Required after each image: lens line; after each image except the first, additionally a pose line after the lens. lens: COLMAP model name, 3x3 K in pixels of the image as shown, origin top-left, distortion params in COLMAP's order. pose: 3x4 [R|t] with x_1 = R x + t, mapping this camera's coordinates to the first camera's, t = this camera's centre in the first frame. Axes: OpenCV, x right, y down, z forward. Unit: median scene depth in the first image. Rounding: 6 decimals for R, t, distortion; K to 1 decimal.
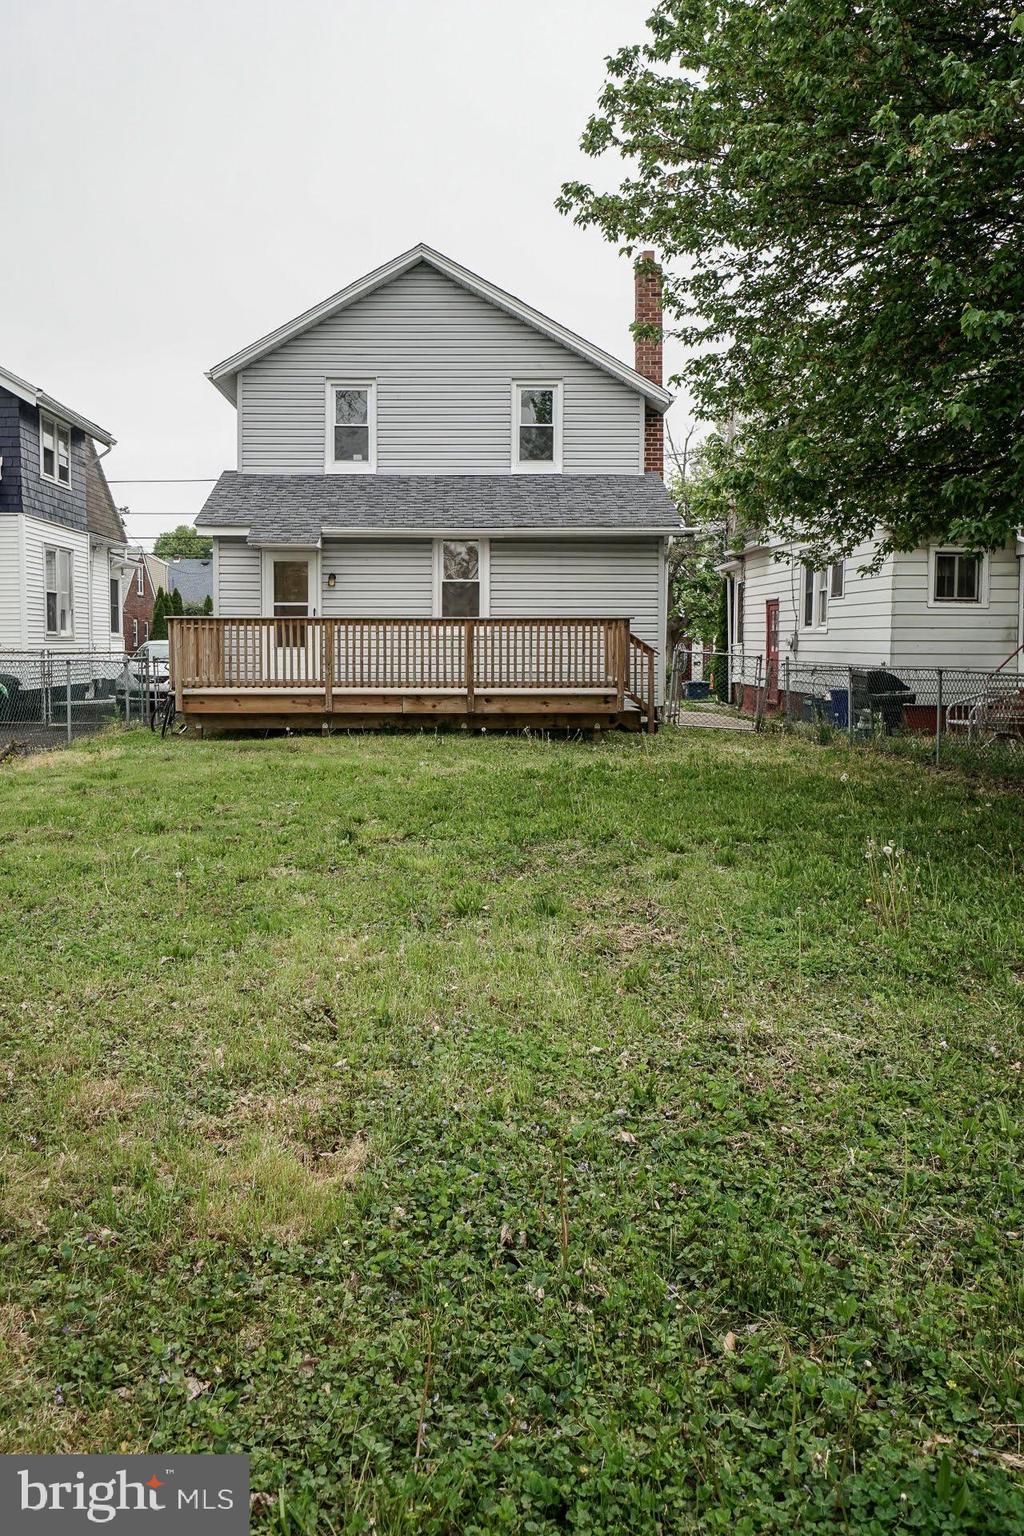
lens RADIAL K [[1446.0, 0, 513.8], [0, 1446.0, 760.7], [0, 0, 1]] dist [-0.076514, 0.000914]
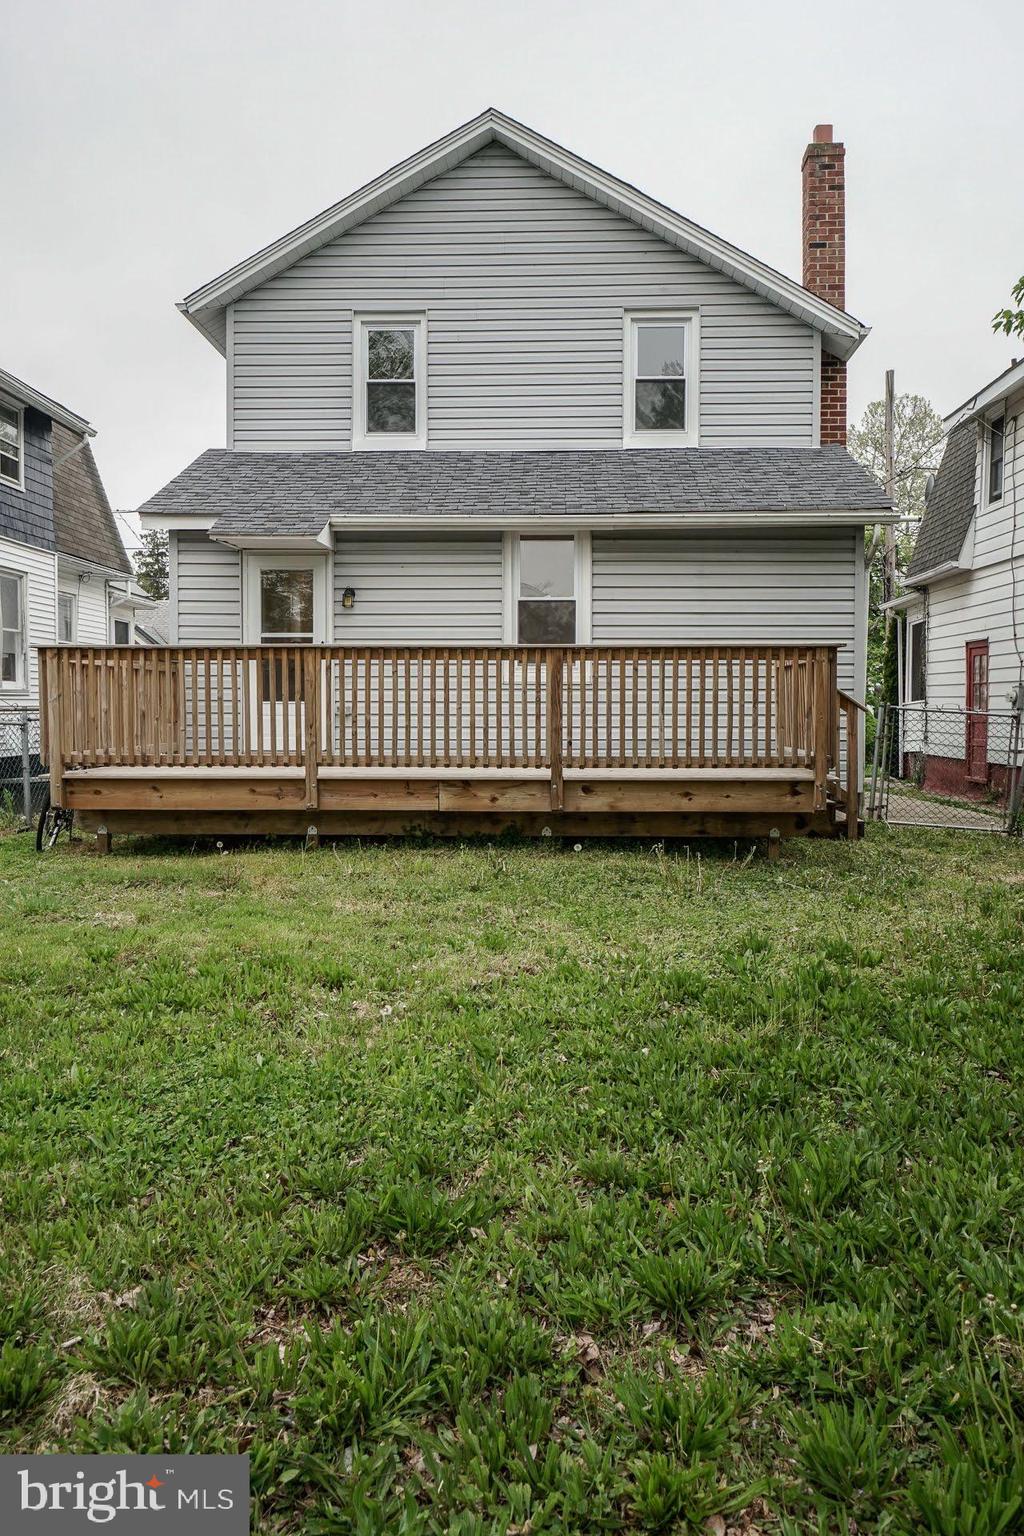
lens RADIAL K [[1446.0, 0, 517.7], [0, 1446.0, 775.7], [0, 0, 1]] dist [-0.076514, 0.000914]
pose [[0.997615, 0.002264, -0.068988, -0.004982], [-0.004662, 0.999389, -0.034625, -0.023070], [0.068868, 0.034864, 0.997016, 0.360542]]
